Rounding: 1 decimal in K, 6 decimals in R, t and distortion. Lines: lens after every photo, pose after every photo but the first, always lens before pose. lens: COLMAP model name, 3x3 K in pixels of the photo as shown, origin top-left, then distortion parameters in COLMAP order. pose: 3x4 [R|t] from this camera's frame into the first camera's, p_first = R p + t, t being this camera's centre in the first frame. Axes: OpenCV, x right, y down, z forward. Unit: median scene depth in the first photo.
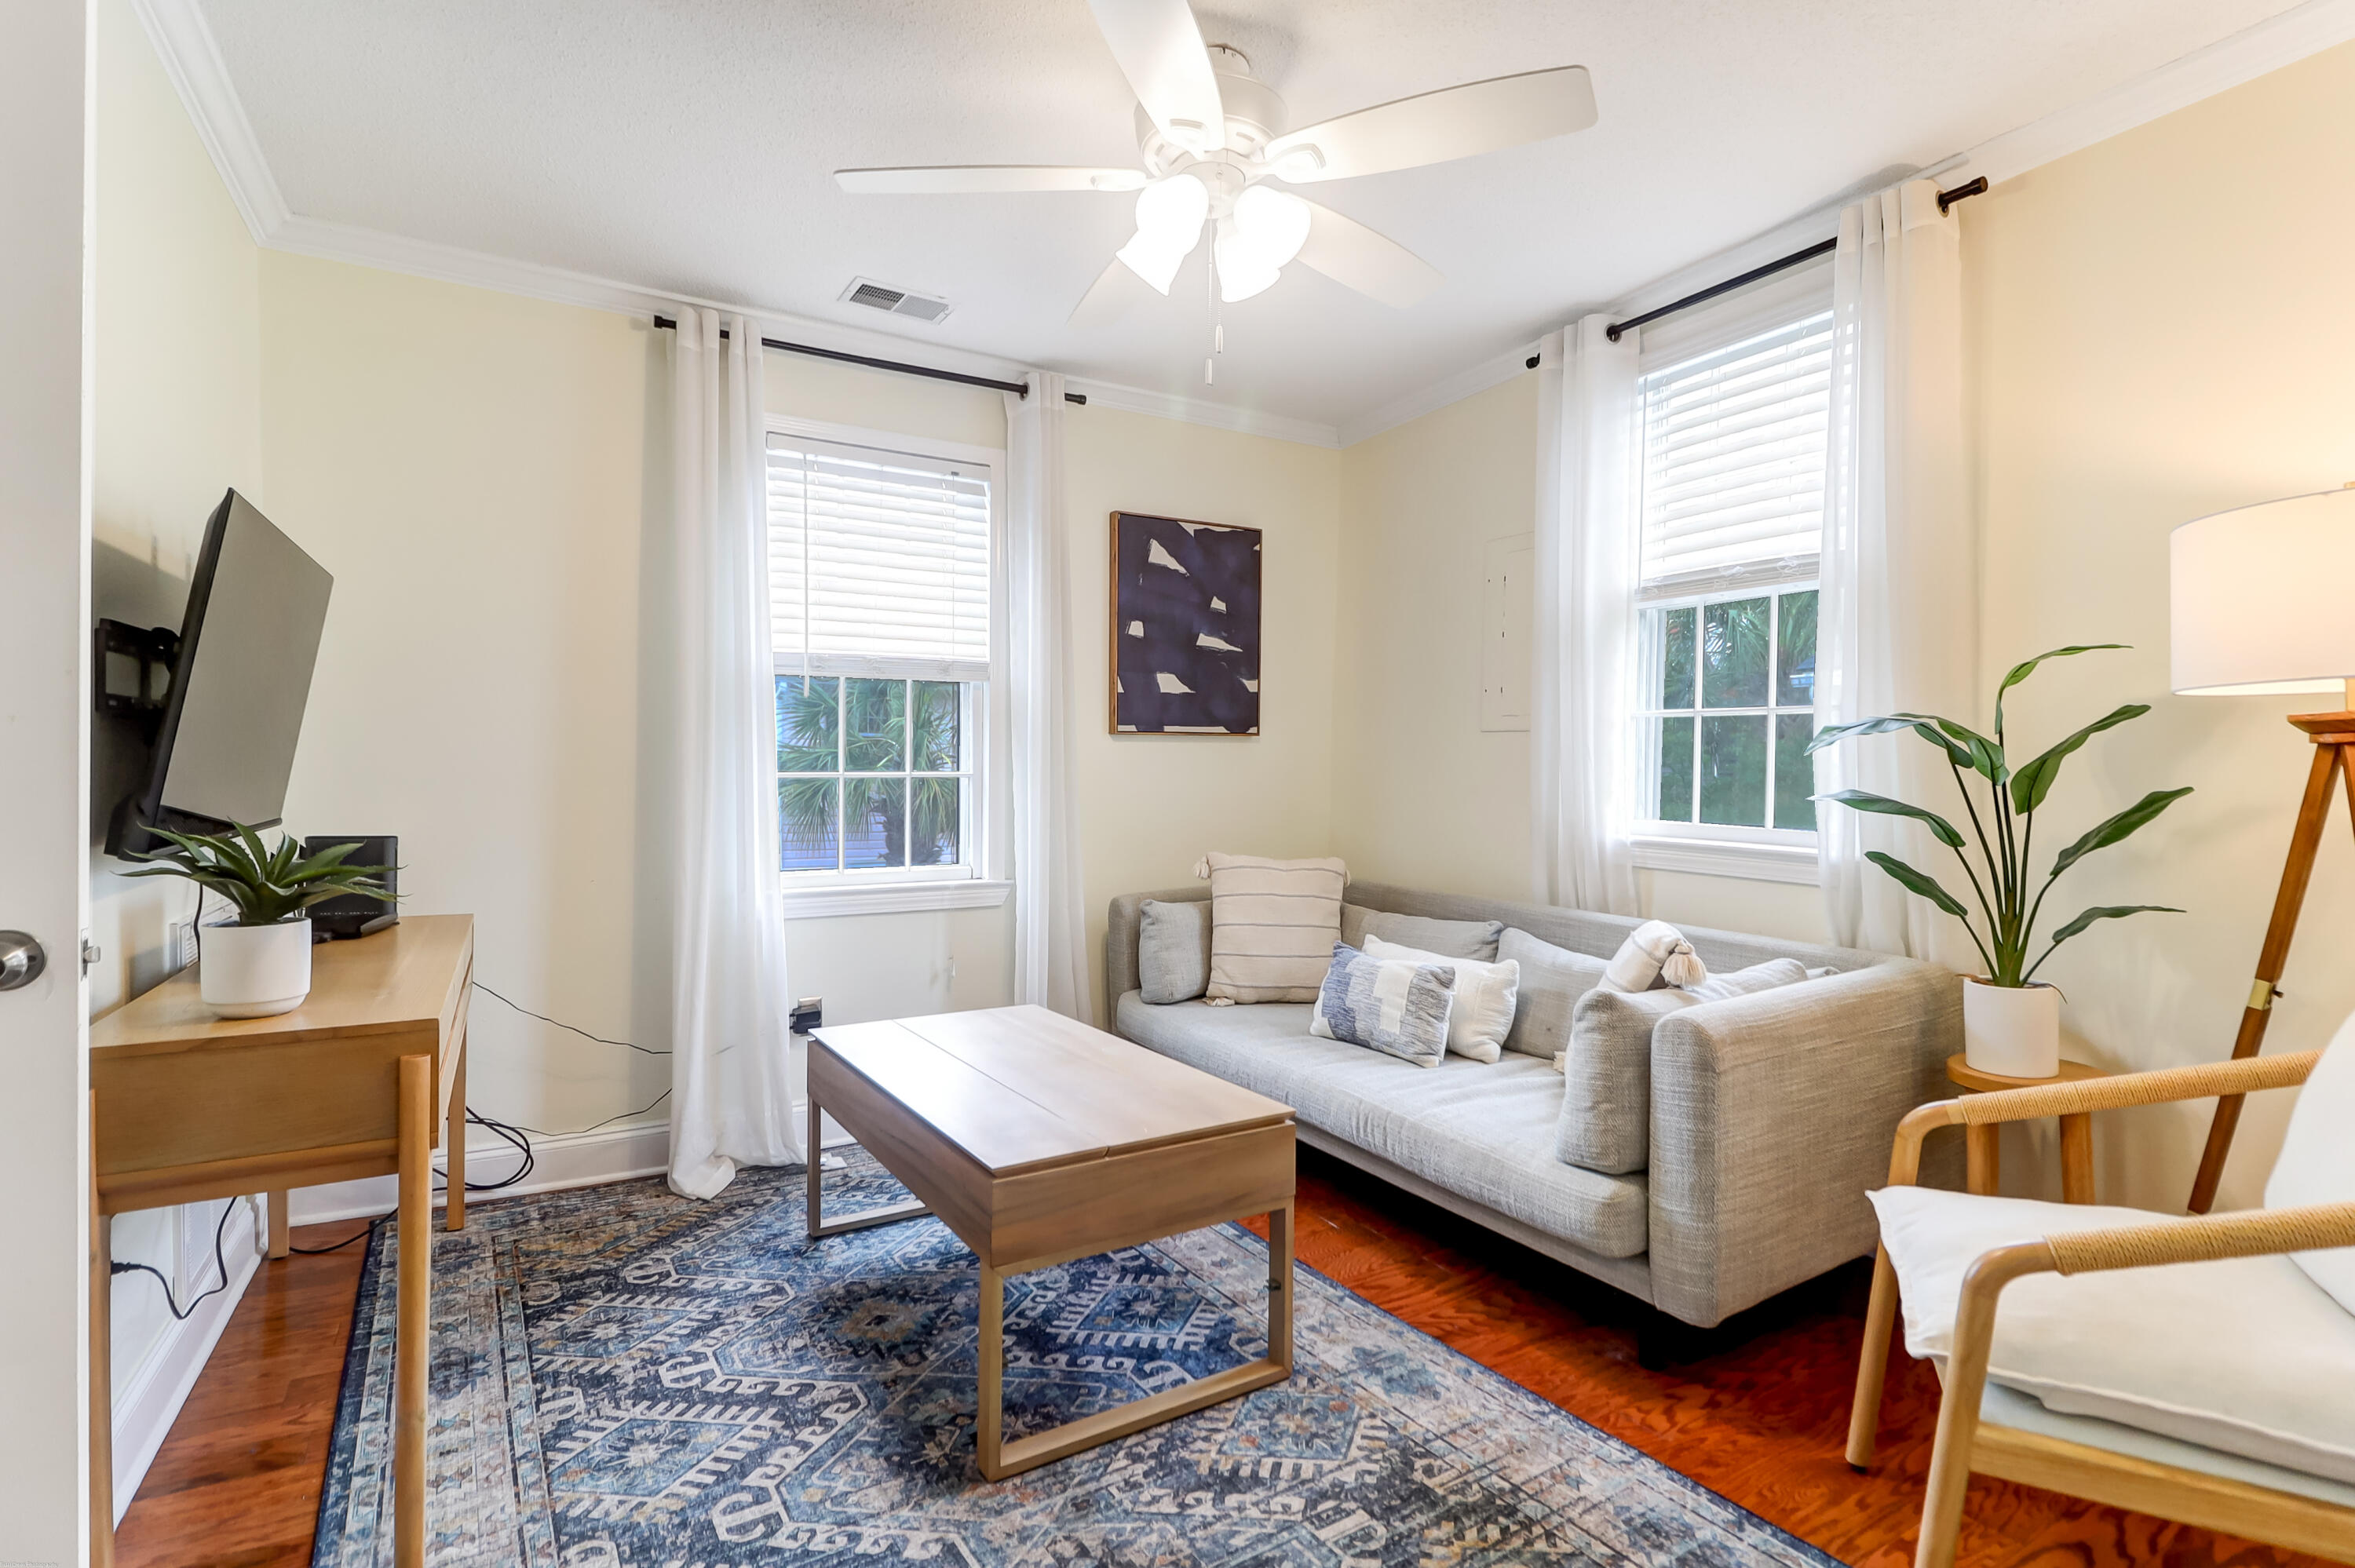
lens RADIAL K [[1088.8, 0, 1174.9], [0, 1088.8, 803.8], [0, 0, 1]] dist [0.011827, -0.007197]
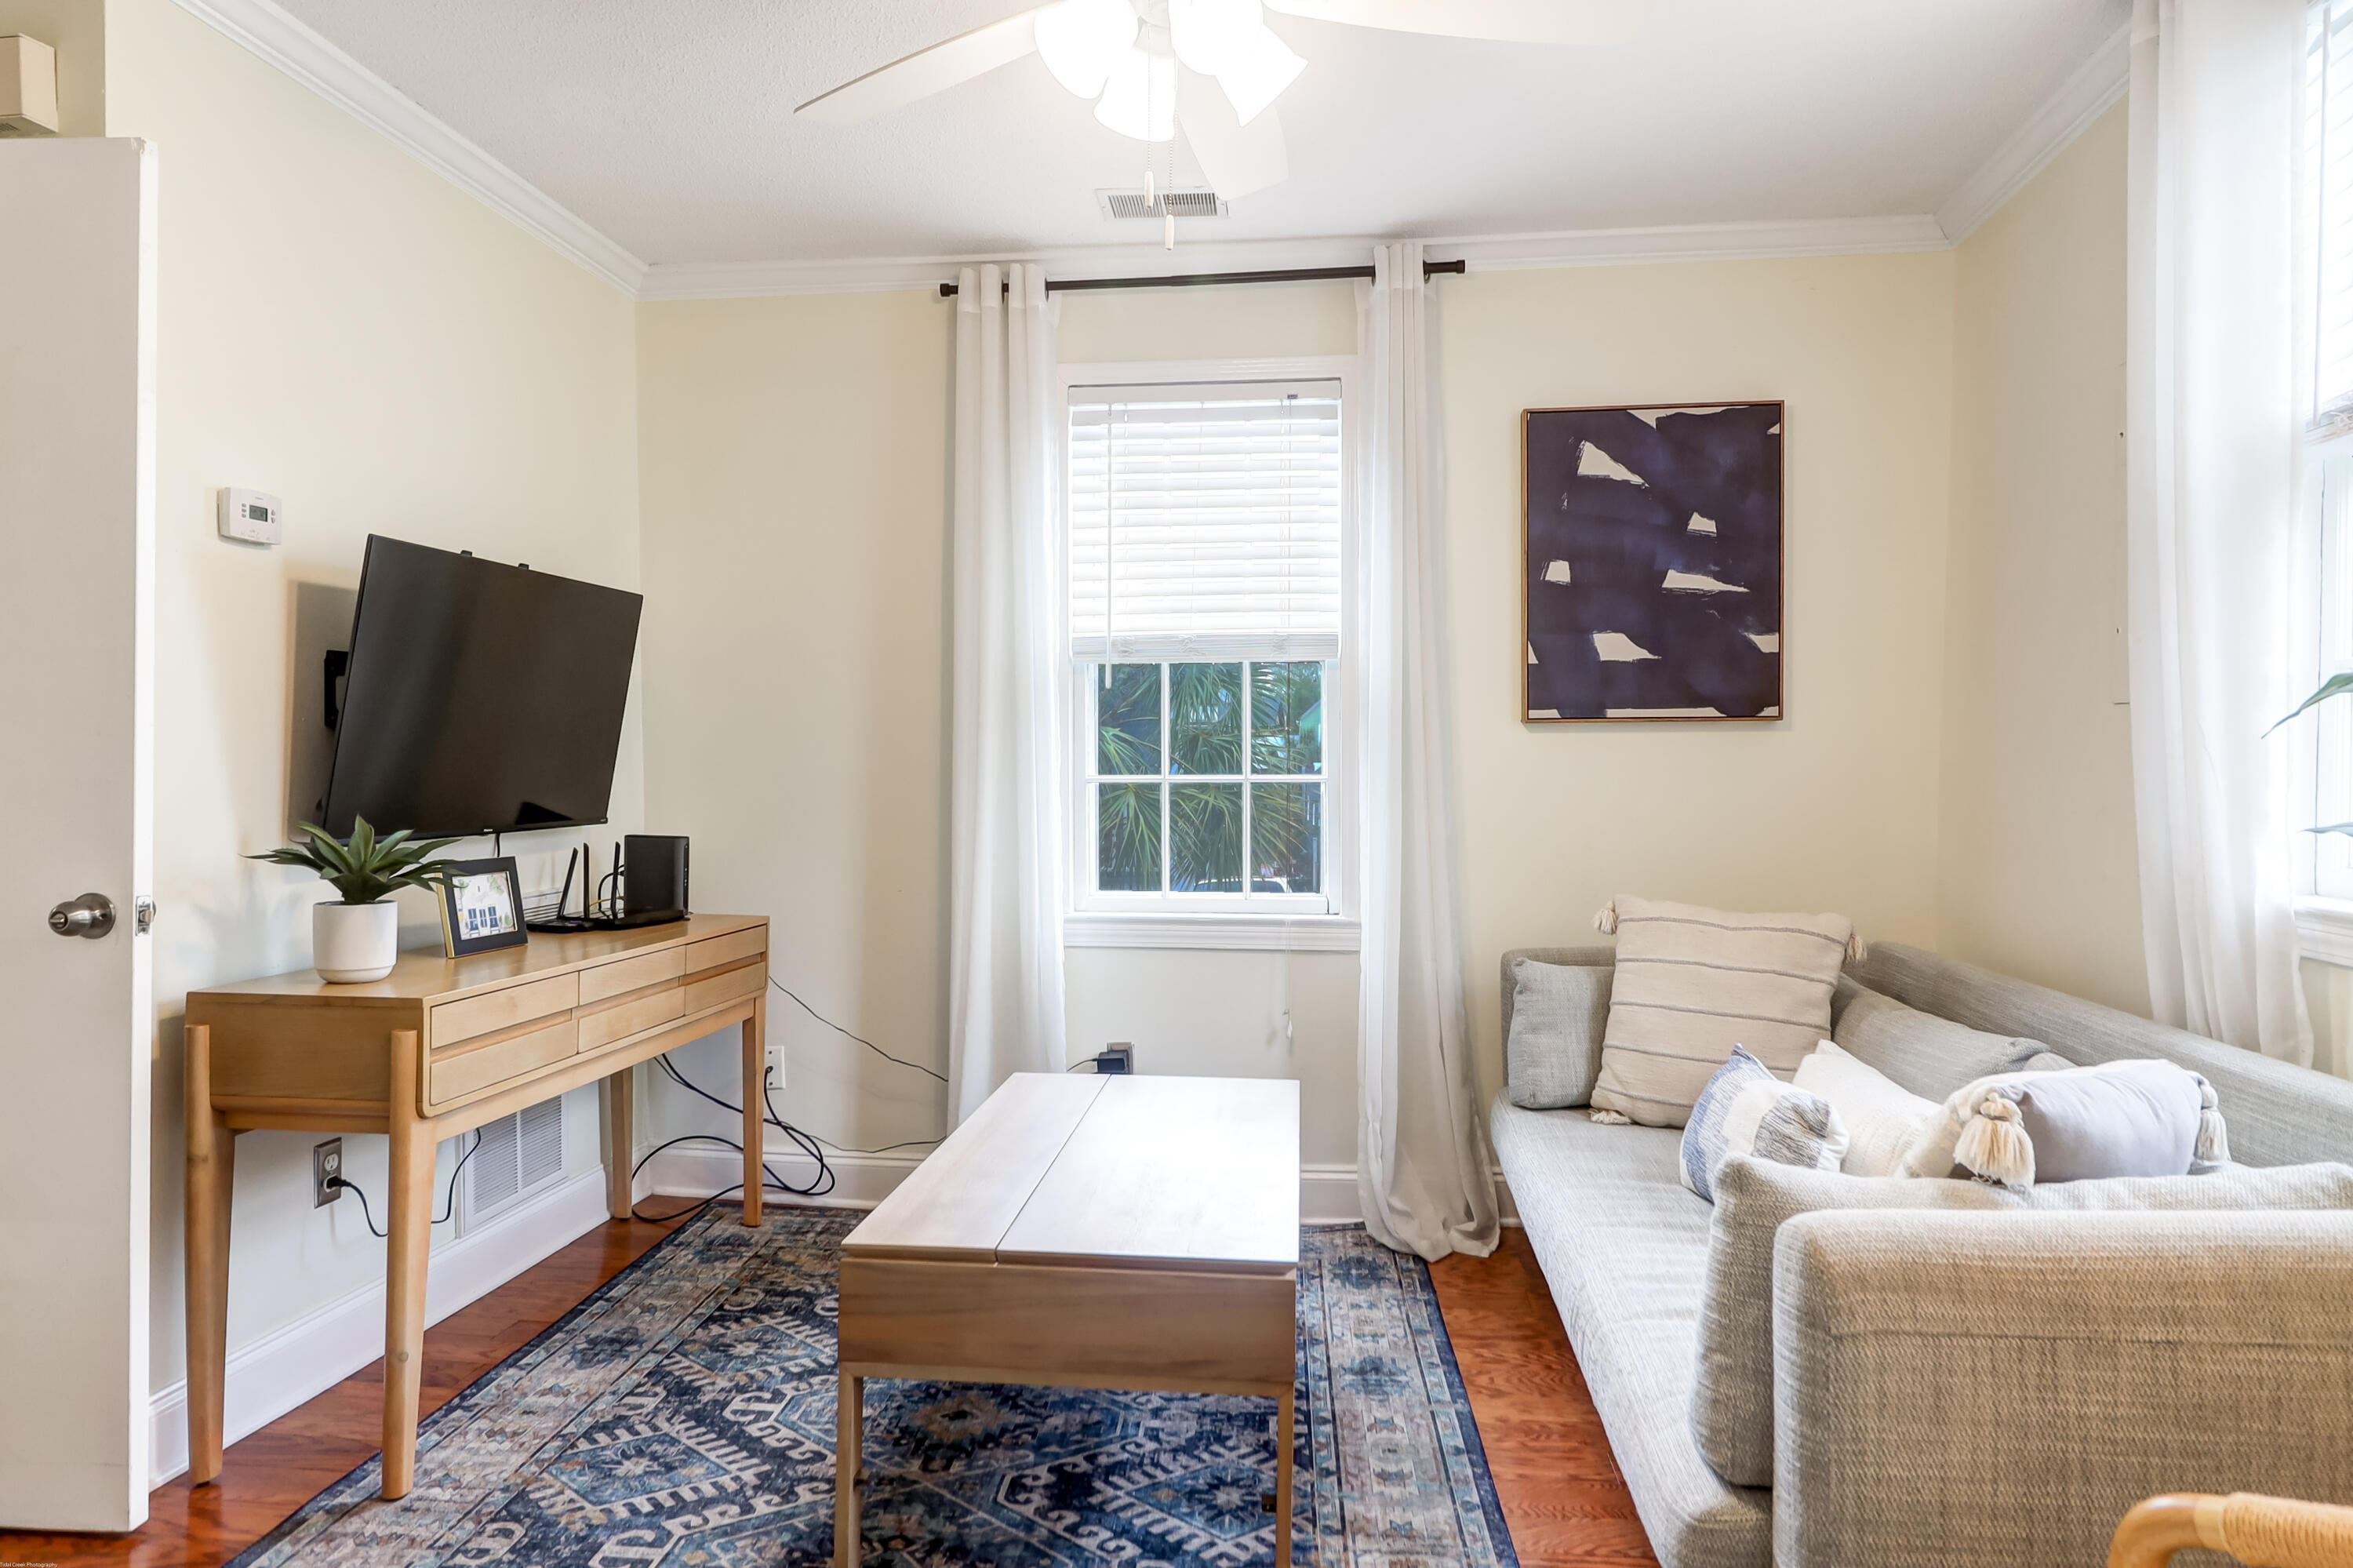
lens RADIAL K [[1427.6, 0, 1171.2], [0, 1427.6, 804.9], [0, 0, 1]] dist [0.000534, 0.000133]
pose [[0.805111, 0.016414, -0.592897, 0.343203], [-0.015540, 0.999858, 0.006578, -0.013867], [0.592920, 0.003917, 0.805252, 0.120614]]
